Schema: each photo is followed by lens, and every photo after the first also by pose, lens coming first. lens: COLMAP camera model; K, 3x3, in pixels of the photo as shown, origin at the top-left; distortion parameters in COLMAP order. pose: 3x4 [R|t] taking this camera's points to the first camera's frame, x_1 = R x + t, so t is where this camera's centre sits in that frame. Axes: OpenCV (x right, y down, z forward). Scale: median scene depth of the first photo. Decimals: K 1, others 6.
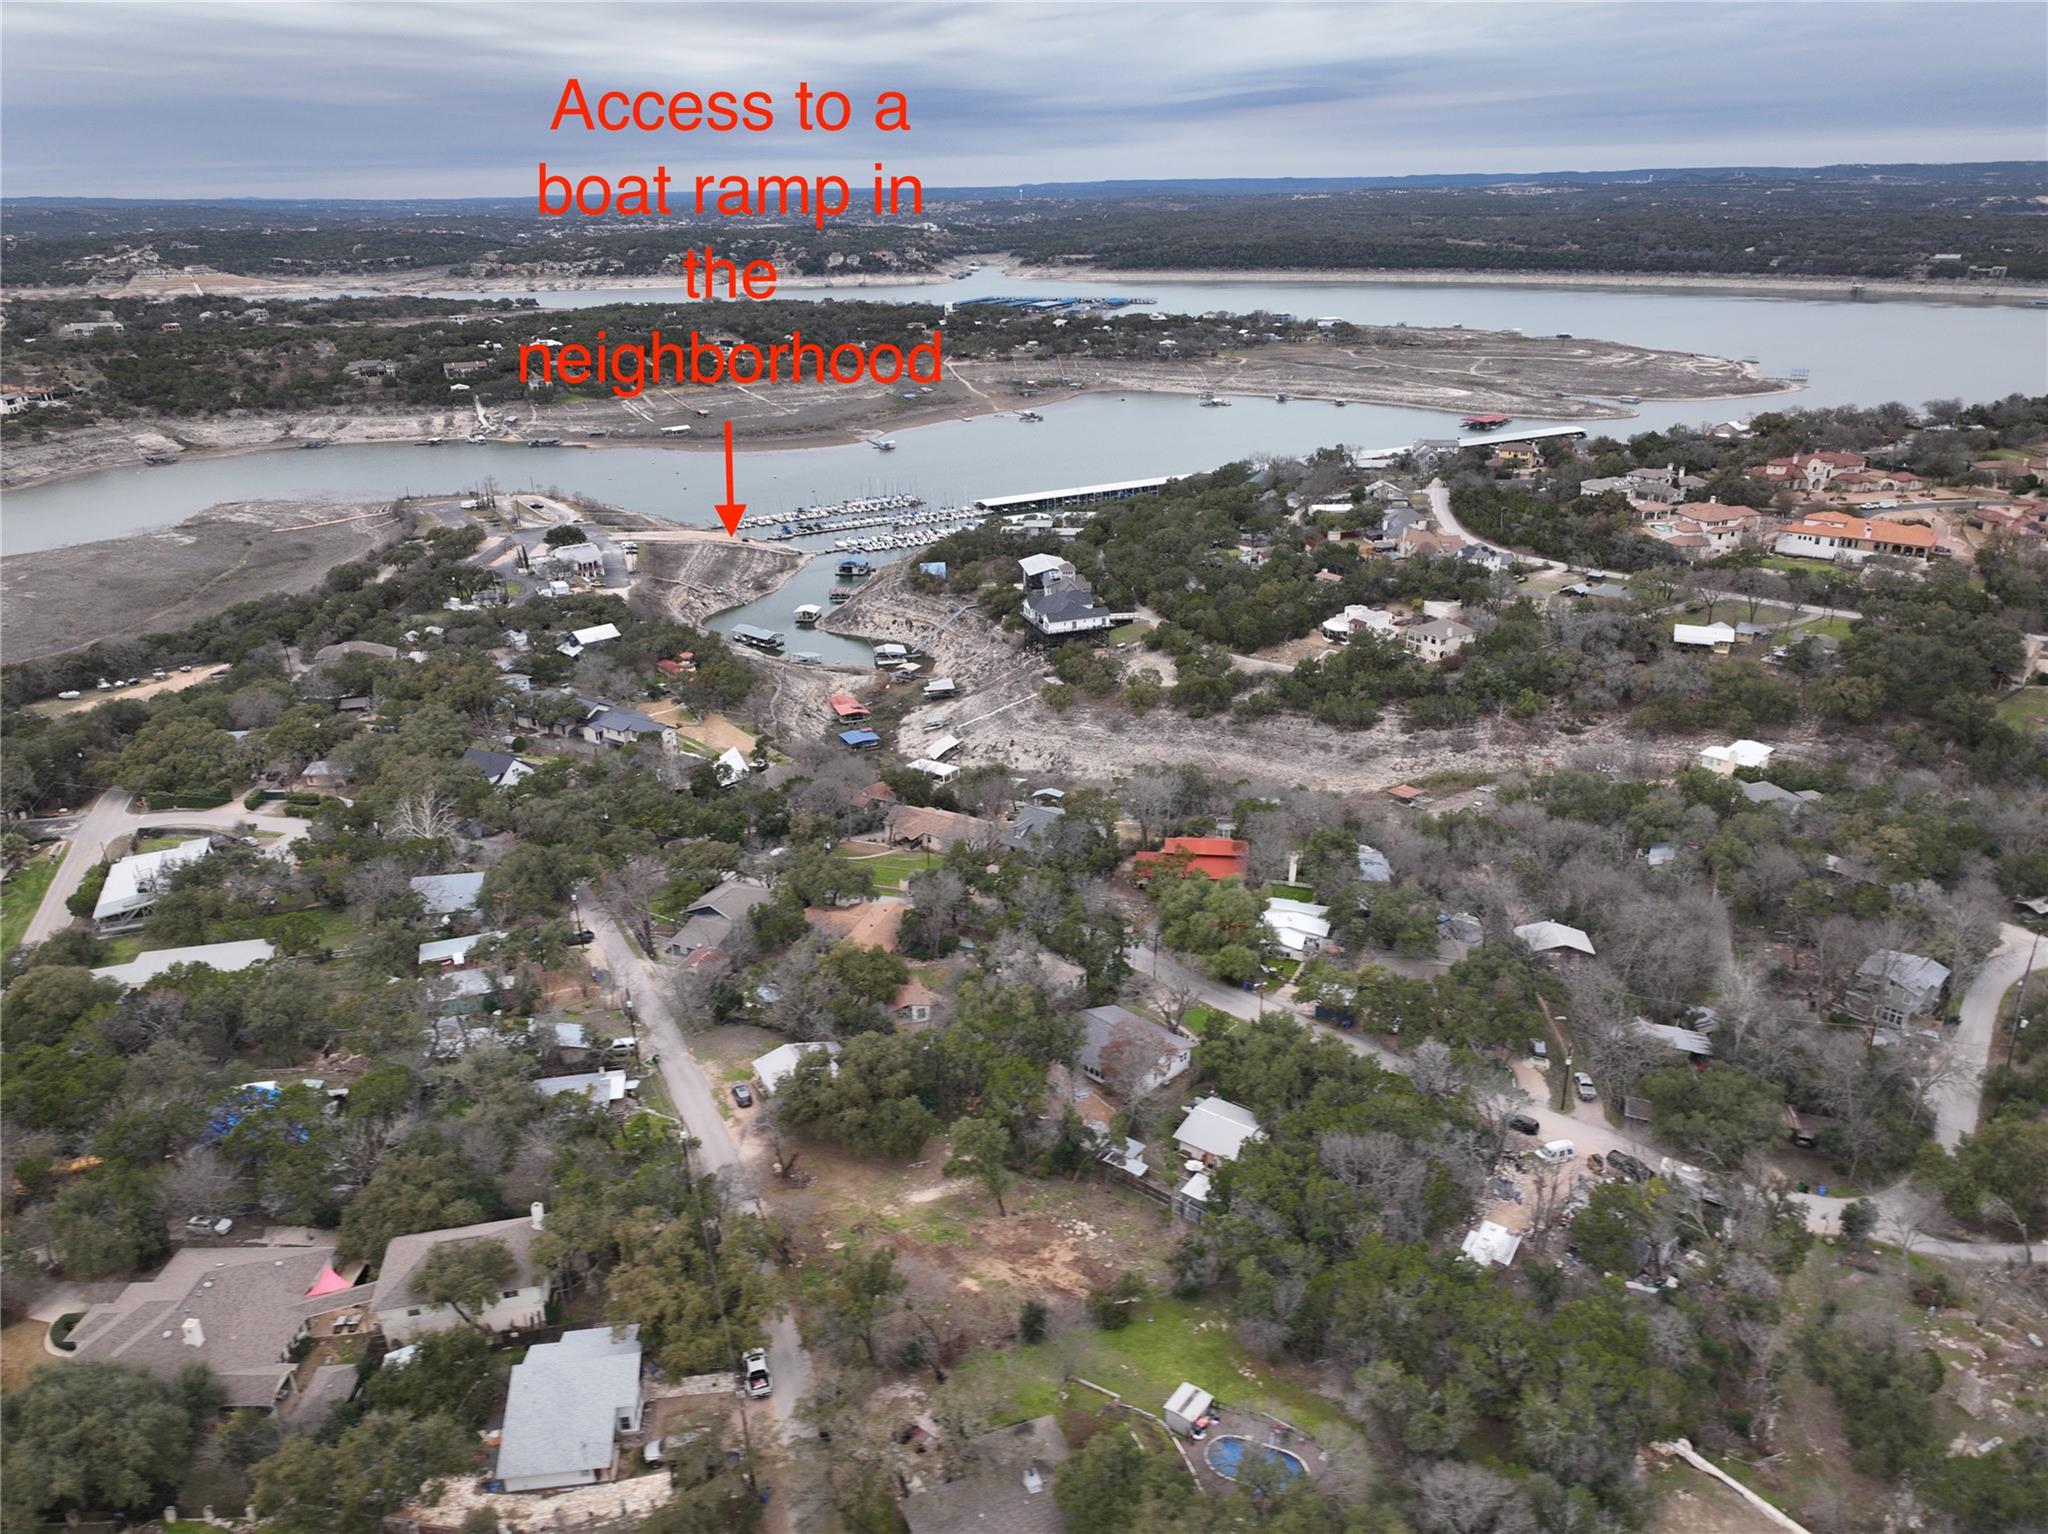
lens RADIAL K [[1443.4, 0, 1028.8], [0, 1443.4, 771.3], [0, 0, 1]] dist [-0.001112, 0.020012]
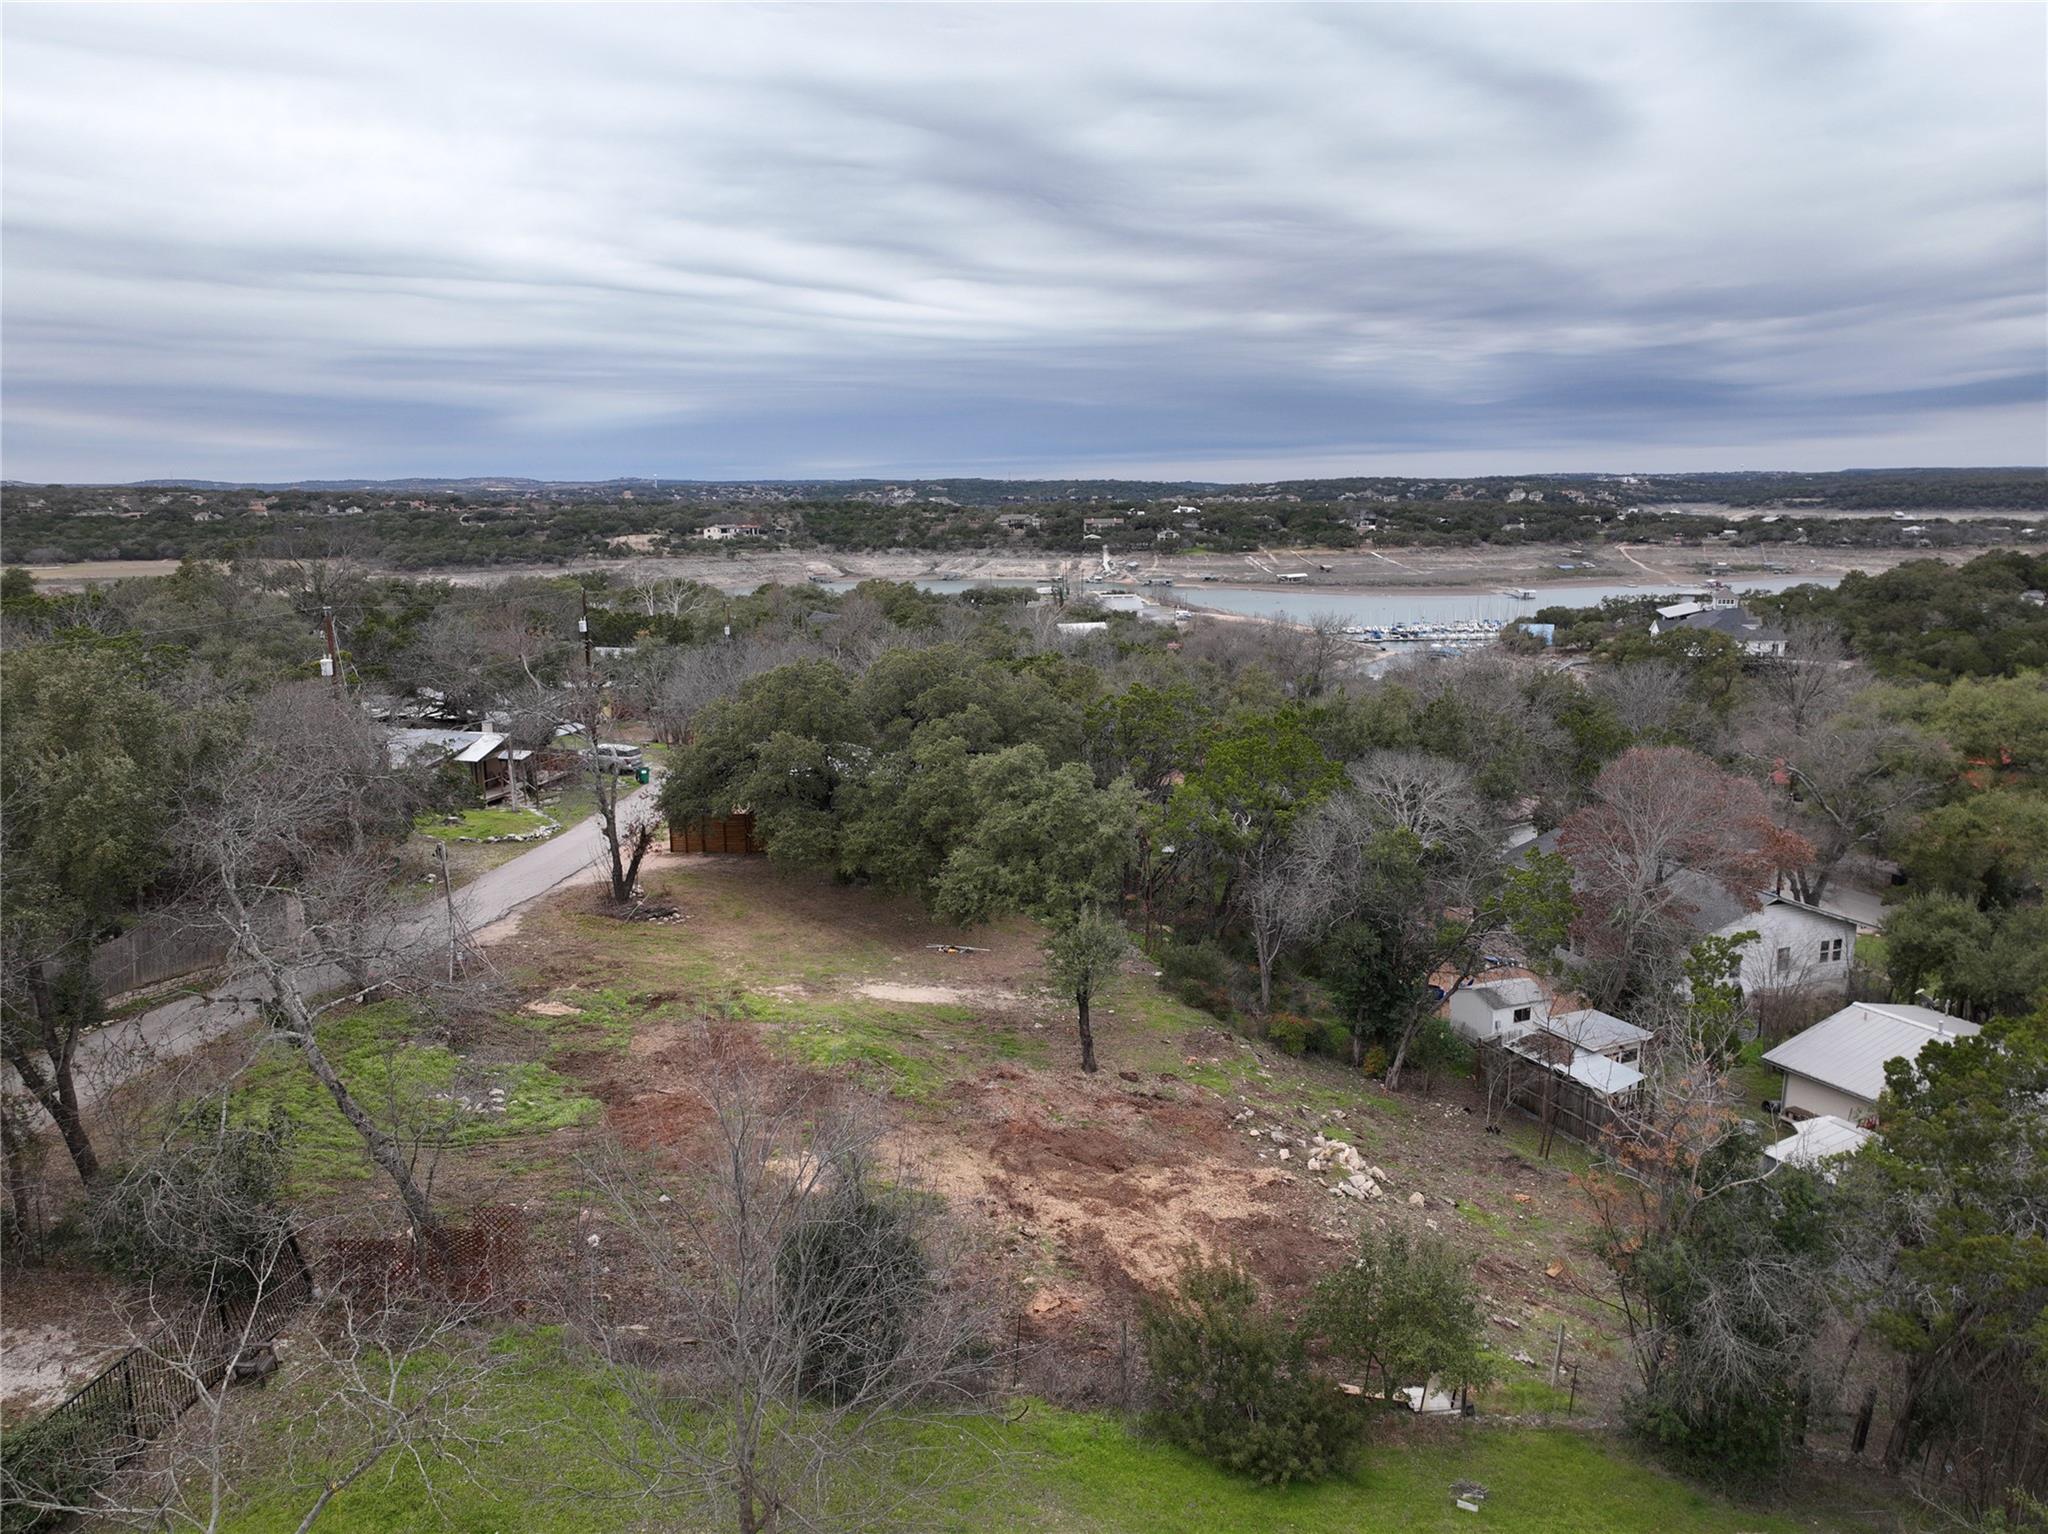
lens RADIAL K [[1443.4, 0, 1023.8], [0, 1443.4, 762.4], [0, 0, 1]] dist [-0.001112, 0.020012]
pose [[0.895774, 0.089050, -0.435498, 0.041555], [-0.170858, 0.973440, -0.152390, 0.126308], [0.410361, 0.210915, 0.887197, 0.306277]]
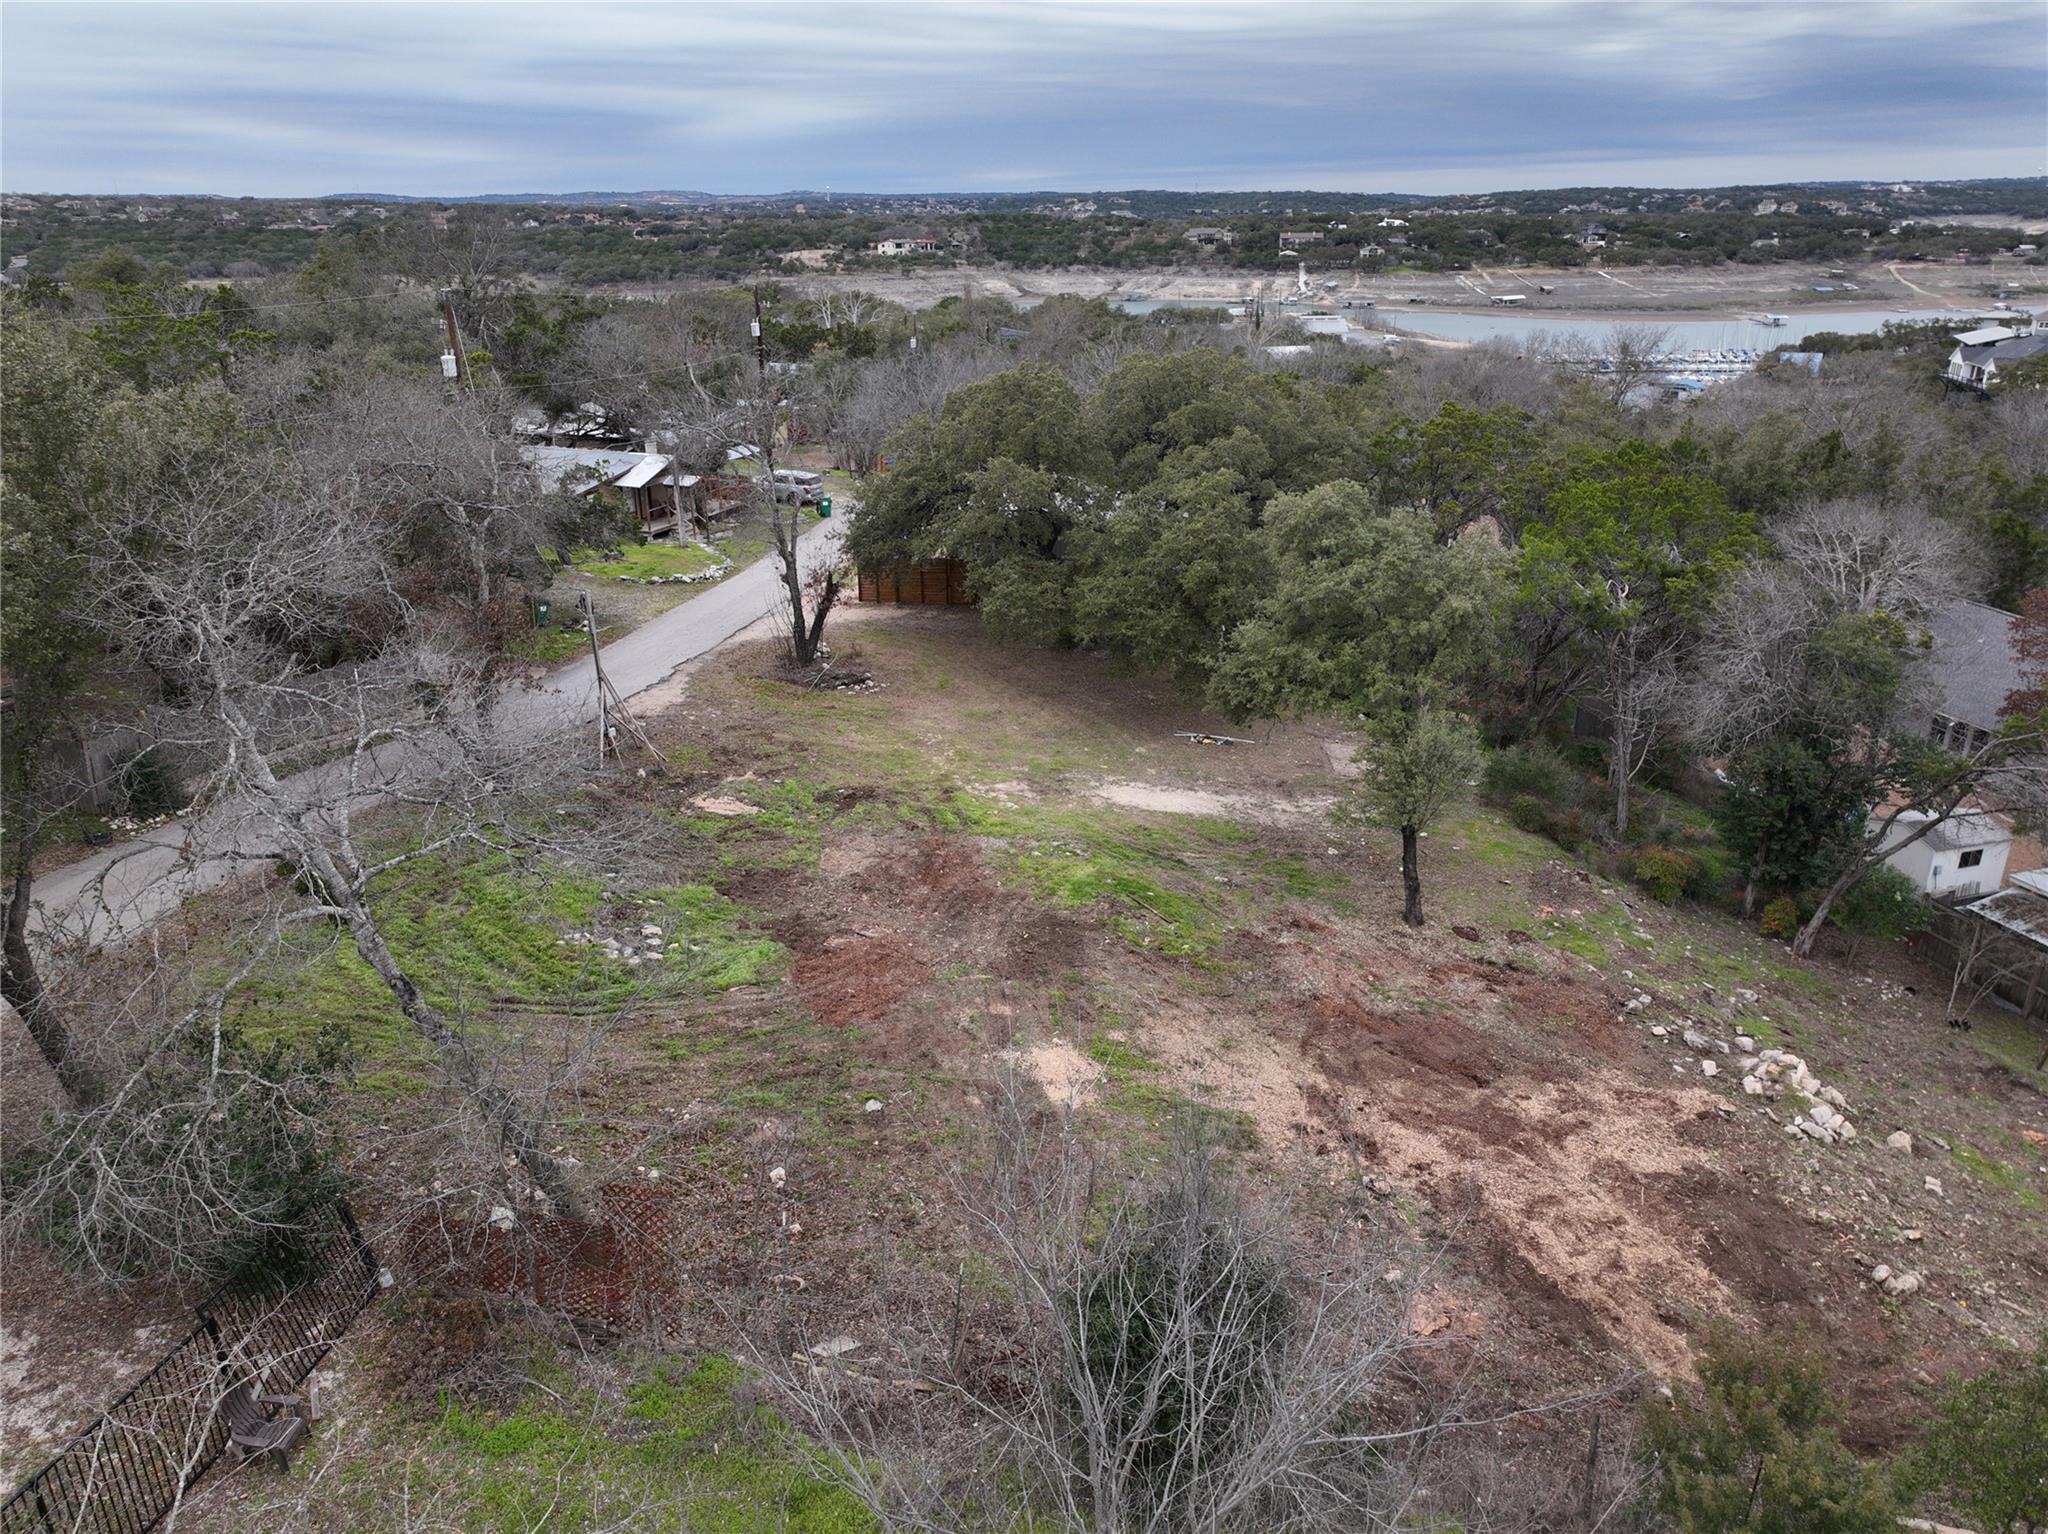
lens RADIAL K [[1443.4, 0, 1025.0], [0, 1443.4, 764.4], [0, 0, 1]] dist [-0.001112, 0.020012]
pose [[0.836665, 0.203919, -0.508339, 0.018207], [-0.208322, 0.976833, 0.048981, 0.122653], [0.506550, 0.064918, 0.859763, 0.331492]]
